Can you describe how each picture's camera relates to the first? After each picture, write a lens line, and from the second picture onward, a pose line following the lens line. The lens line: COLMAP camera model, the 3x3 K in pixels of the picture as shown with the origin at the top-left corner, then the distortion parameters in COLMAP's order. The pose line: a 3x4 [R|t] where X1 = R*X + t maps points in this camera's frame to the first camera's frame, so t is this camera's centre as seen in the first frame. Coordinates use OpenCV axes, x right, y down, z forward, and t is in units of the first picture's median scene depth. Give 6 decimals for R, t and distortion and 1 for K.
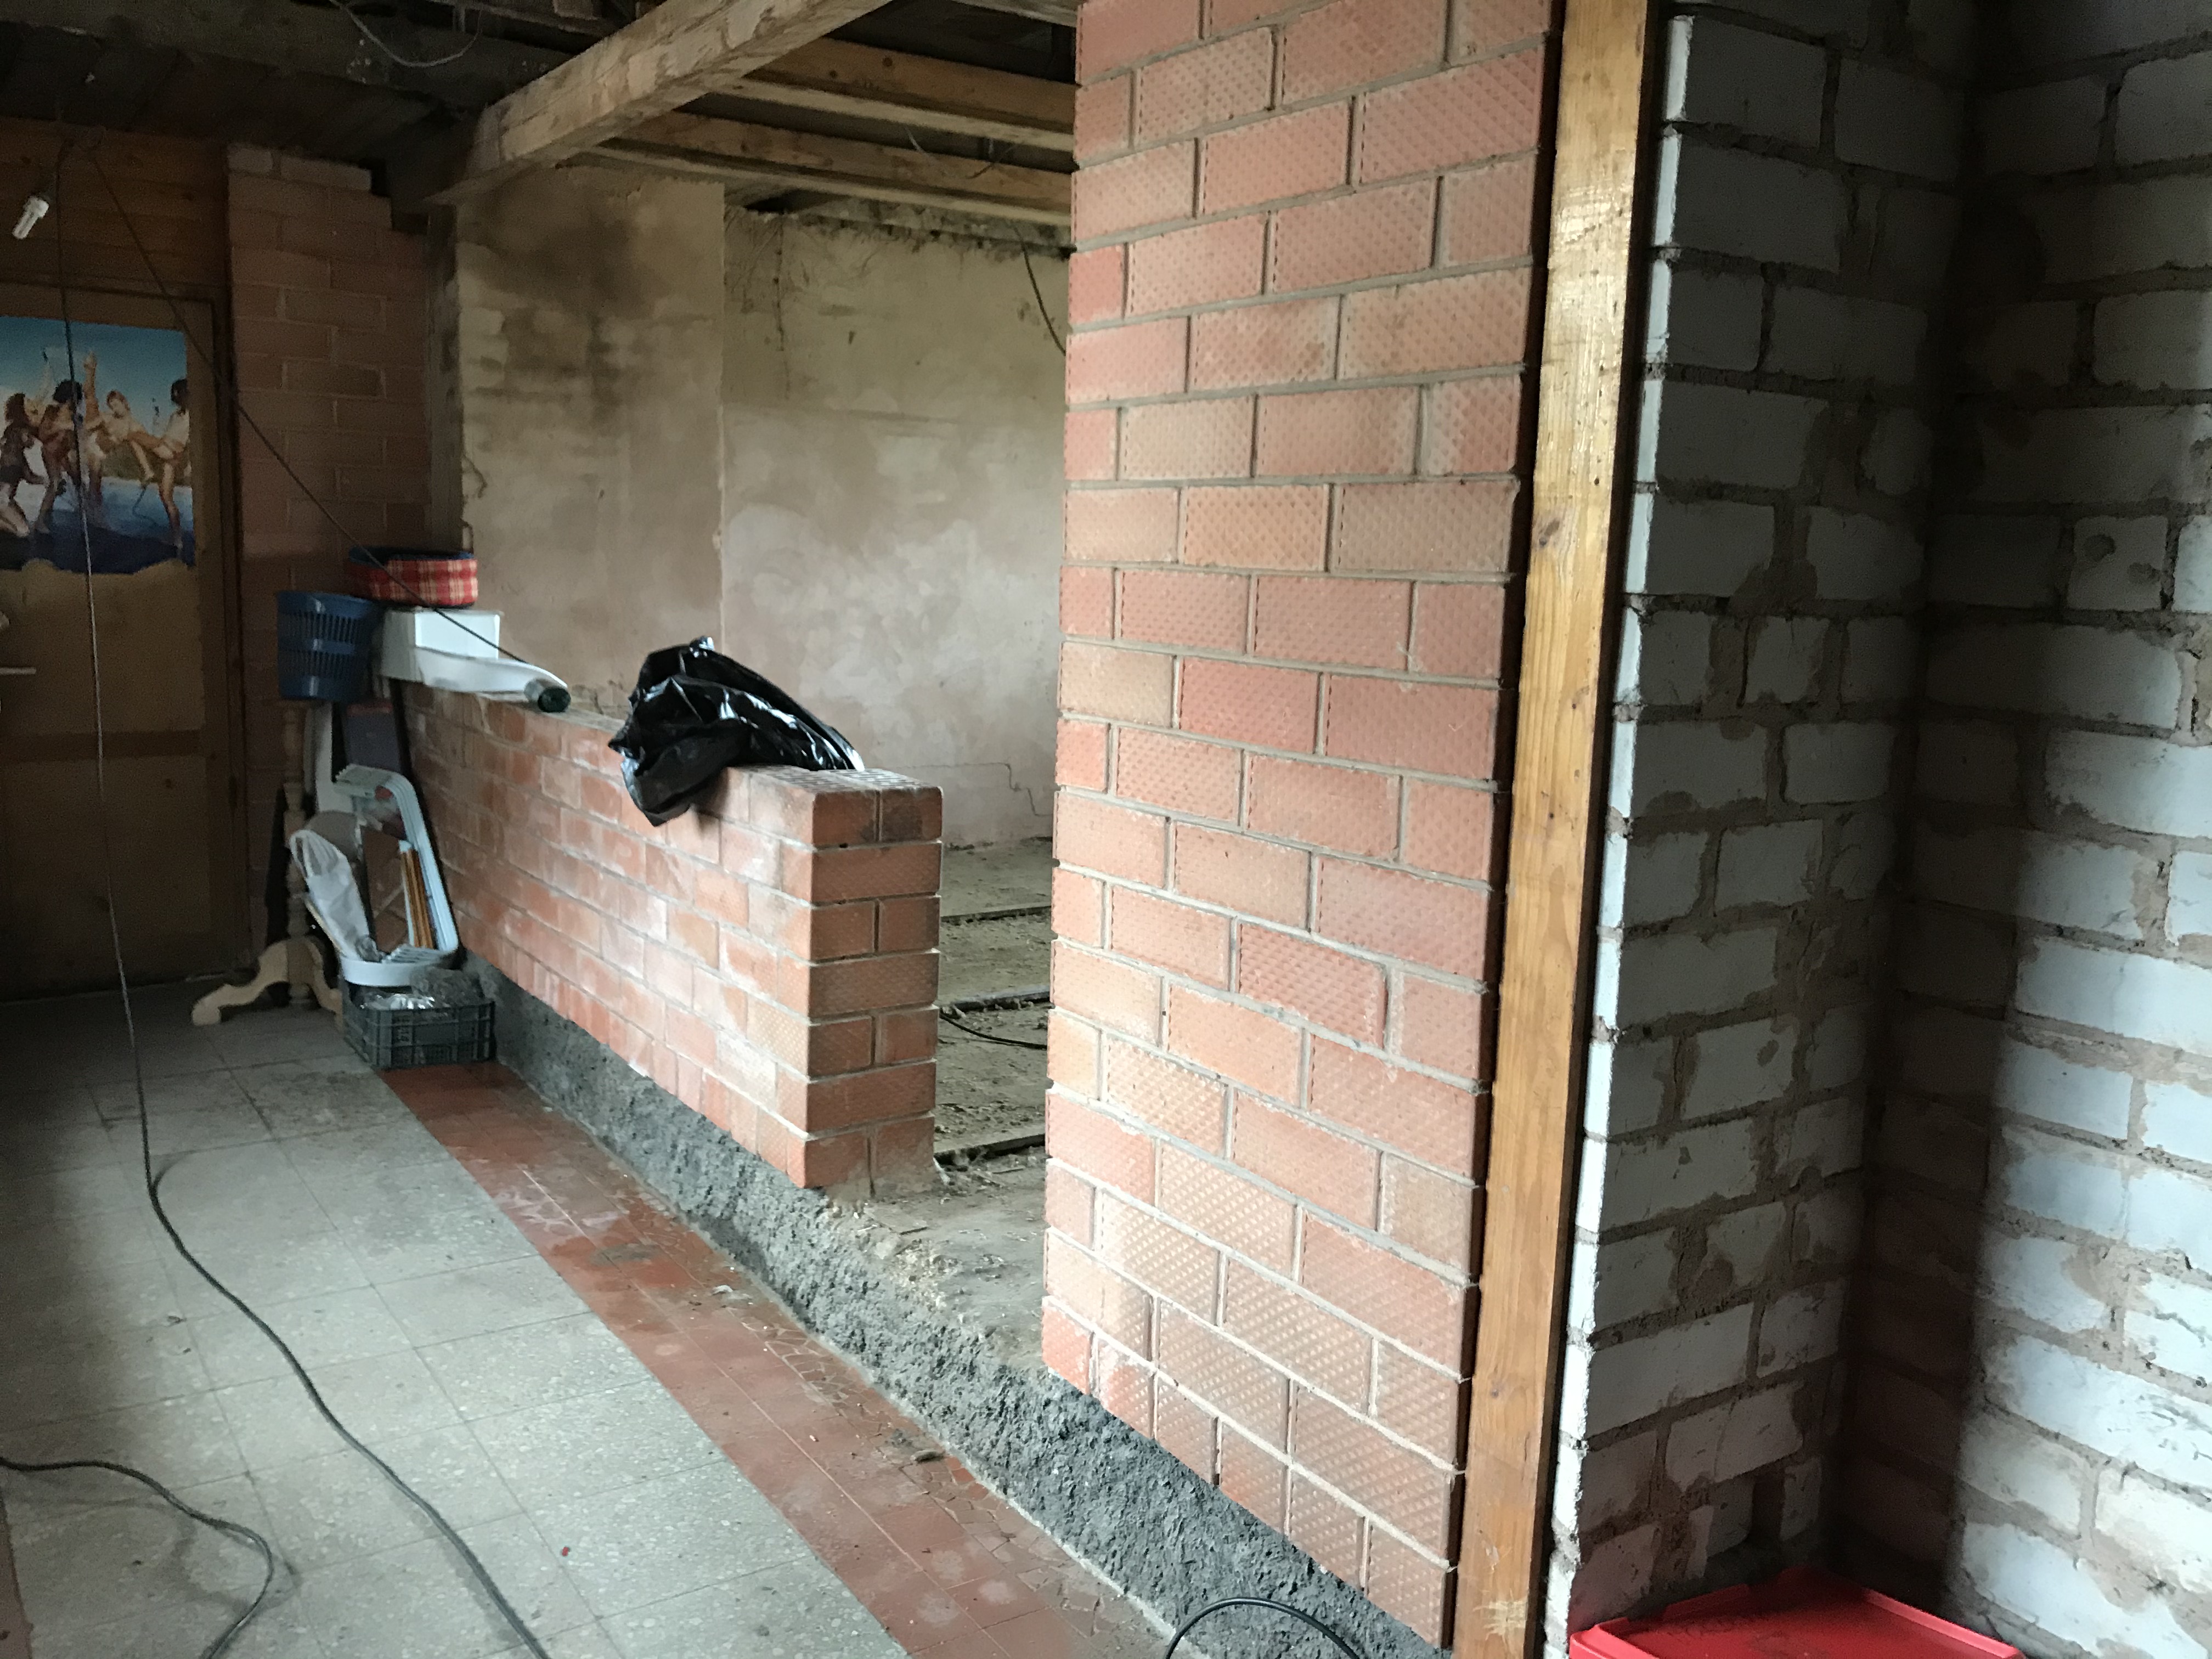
lens RADIAL K [[1803.2, 0, 1107.4], [0, 1803.2, 864.9], [0, 0, 1]] dist [0.044854, -0.001642]
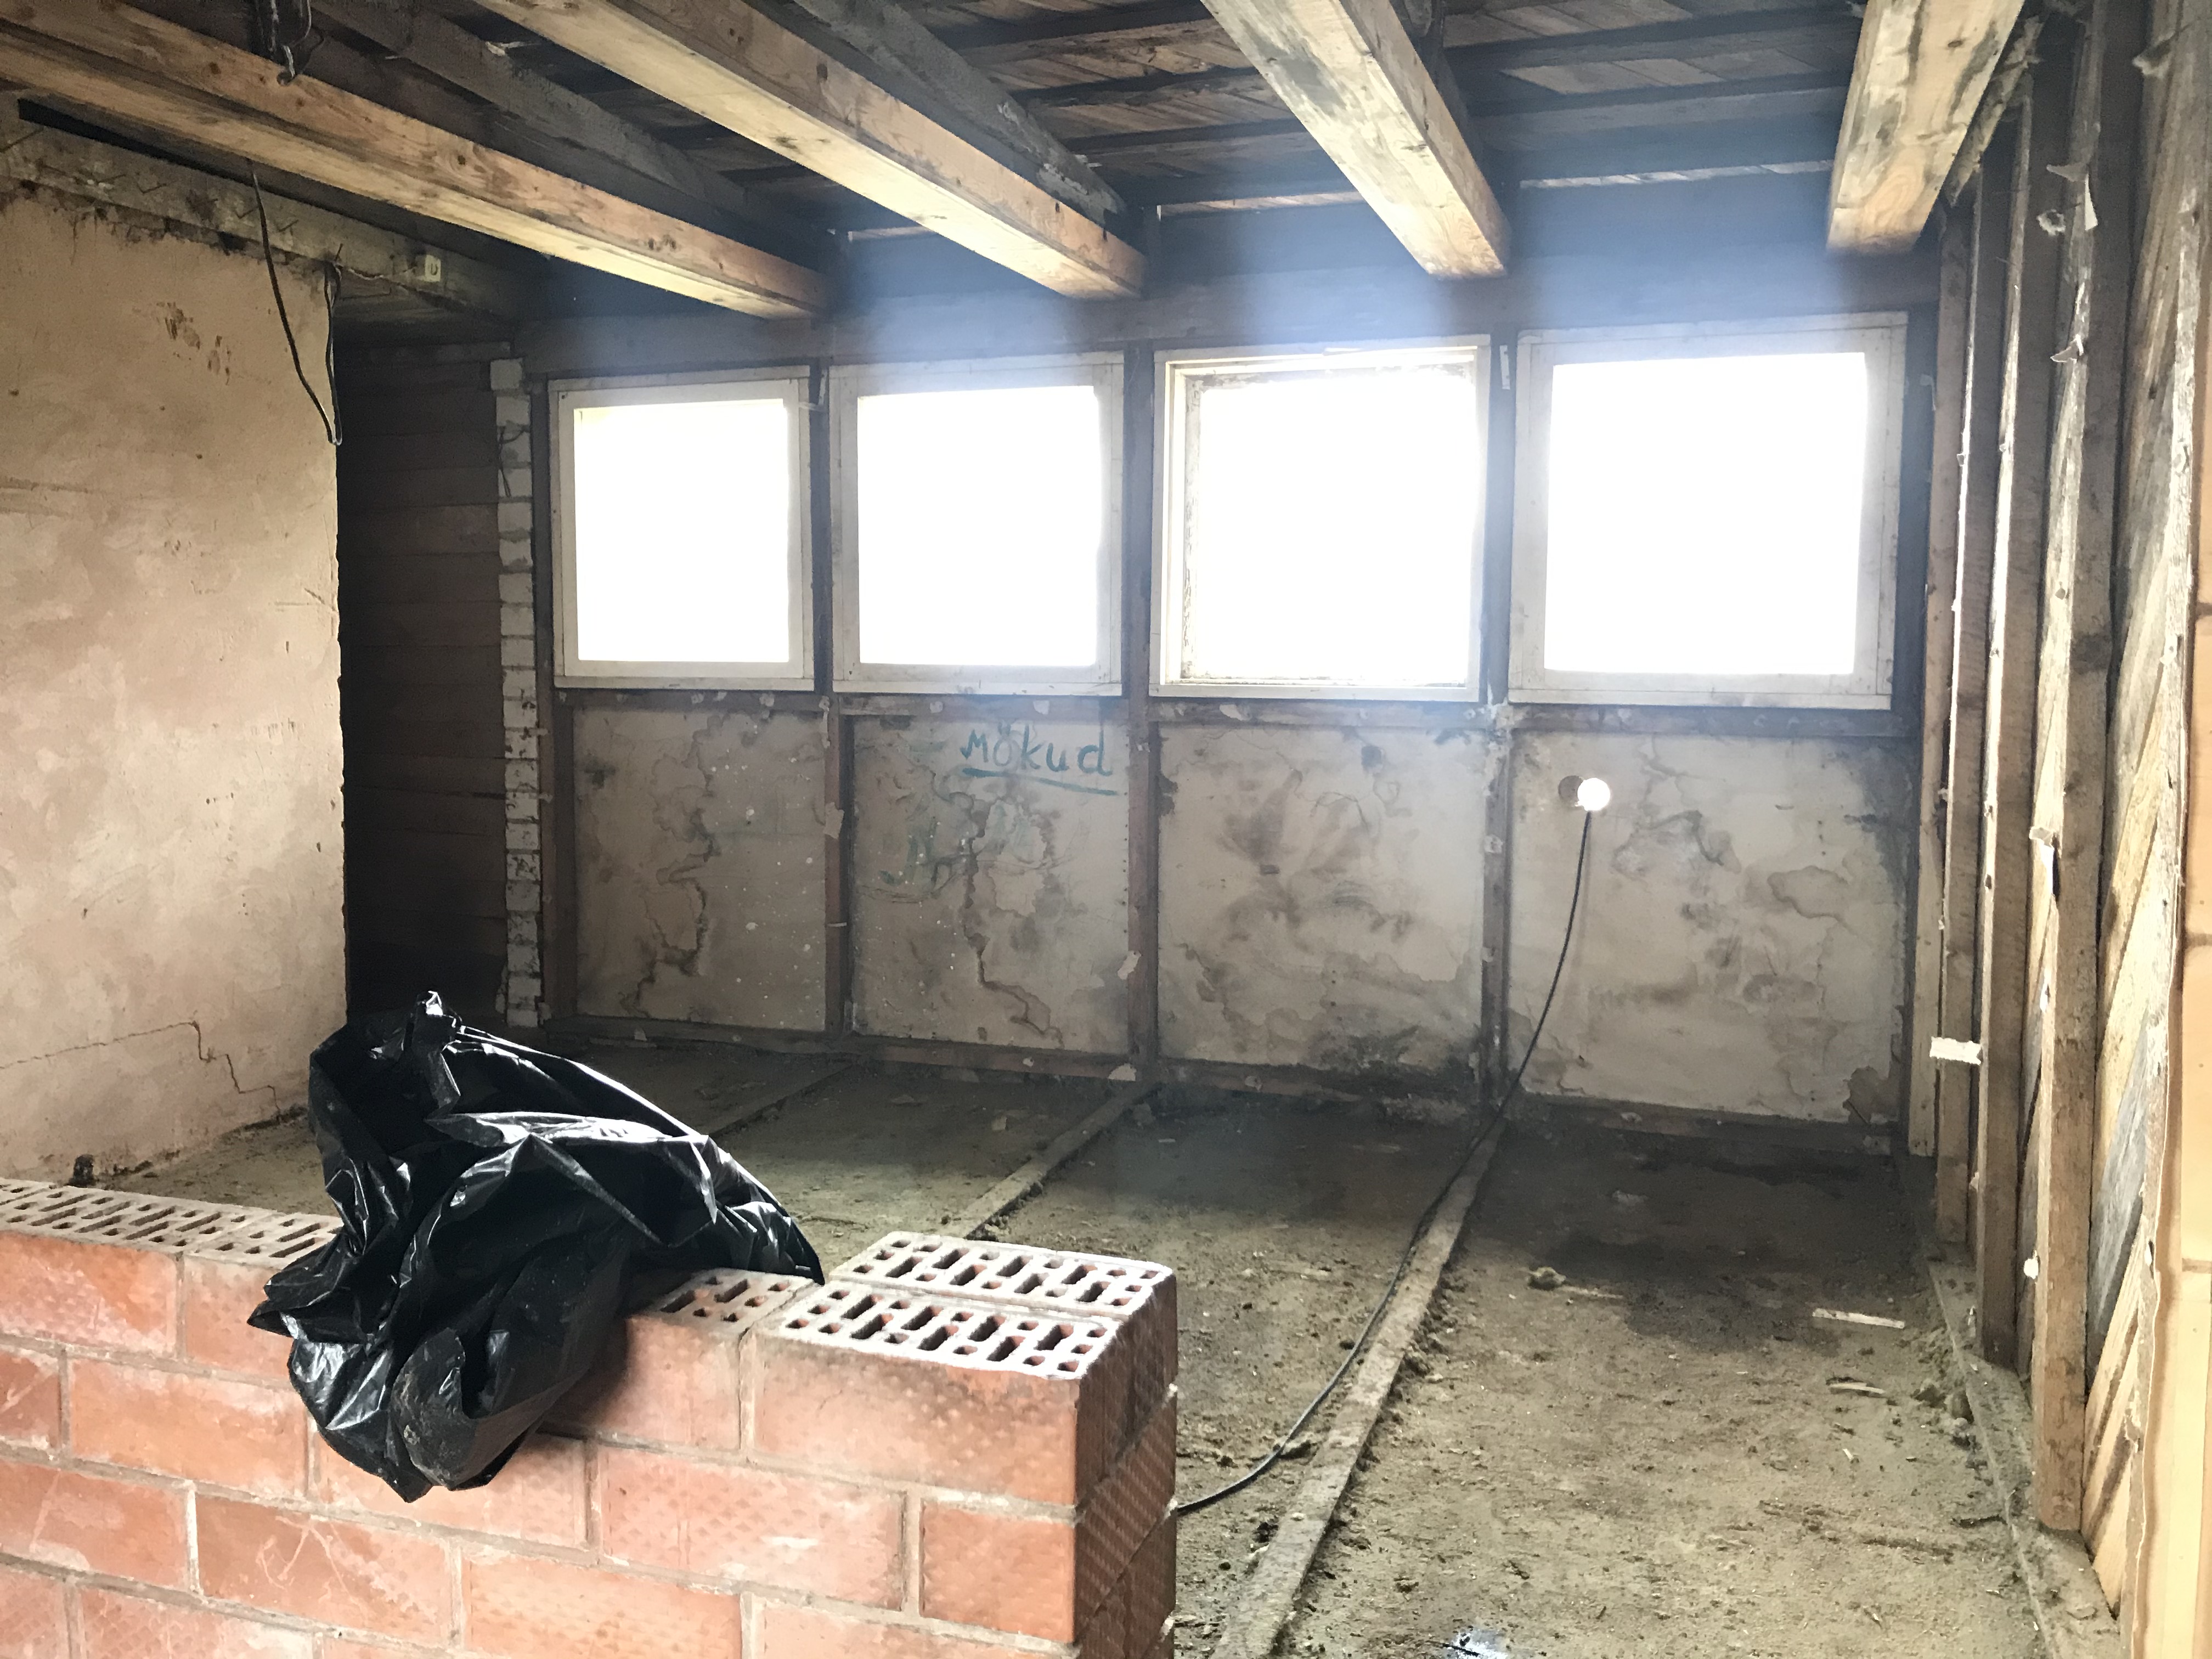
lens RADIAL K [[1824.3, 0, 1106.0], [0, 1824.3, 829.5], [0, 0, 1]] dist [0.006161, -0.003583]
pose [[0.802571, -0.085743, 0.590363, -0.222958], [0.125247, 0.991779, -0.026224, -0.086221], [-0.583261, 0.094988, 0.806712, 0.375031]]
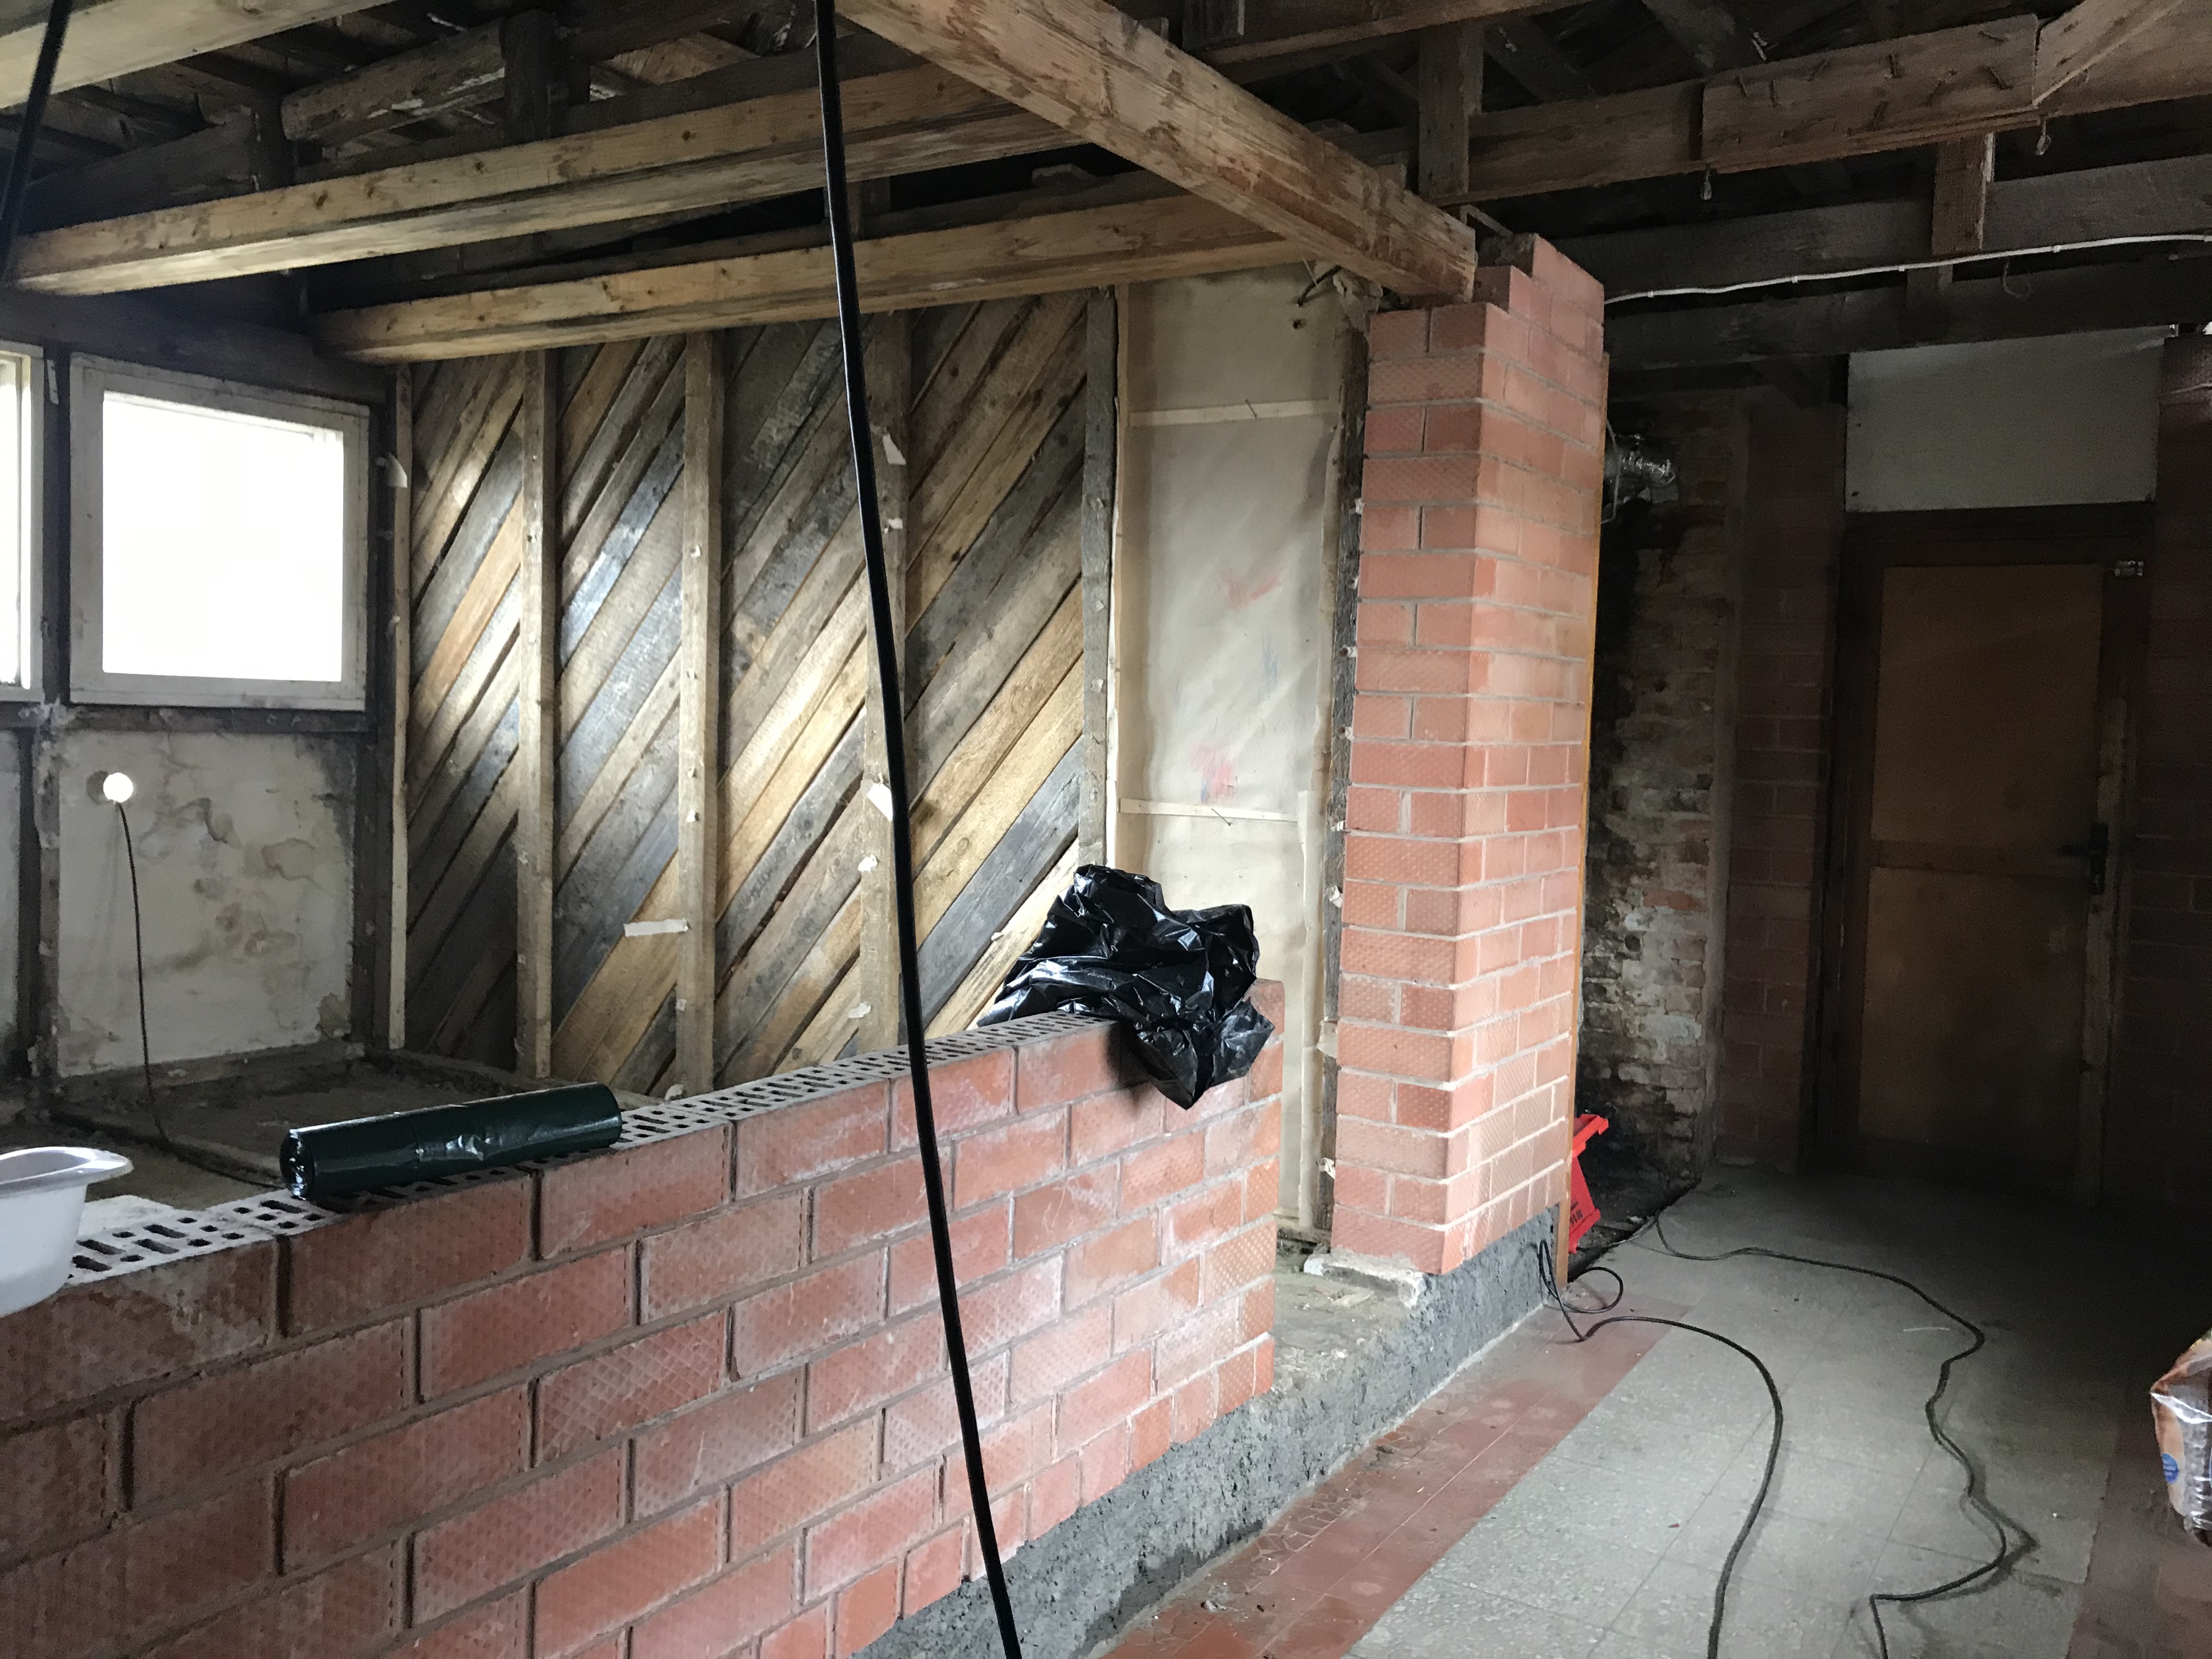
lens RADIAL K [[1824.3, 0, 1106.0], [0, 1824.3, 829.5], [0, 0, 1]] dist [0.006161, -0.003583]
pose [[-0.390429, -0.106513, 0.914451, -0.623463], [0.117803, 0.979339, 0.164367, -0.178355], [-0.913065, 0.171899, -0.369815, 0.865544]]
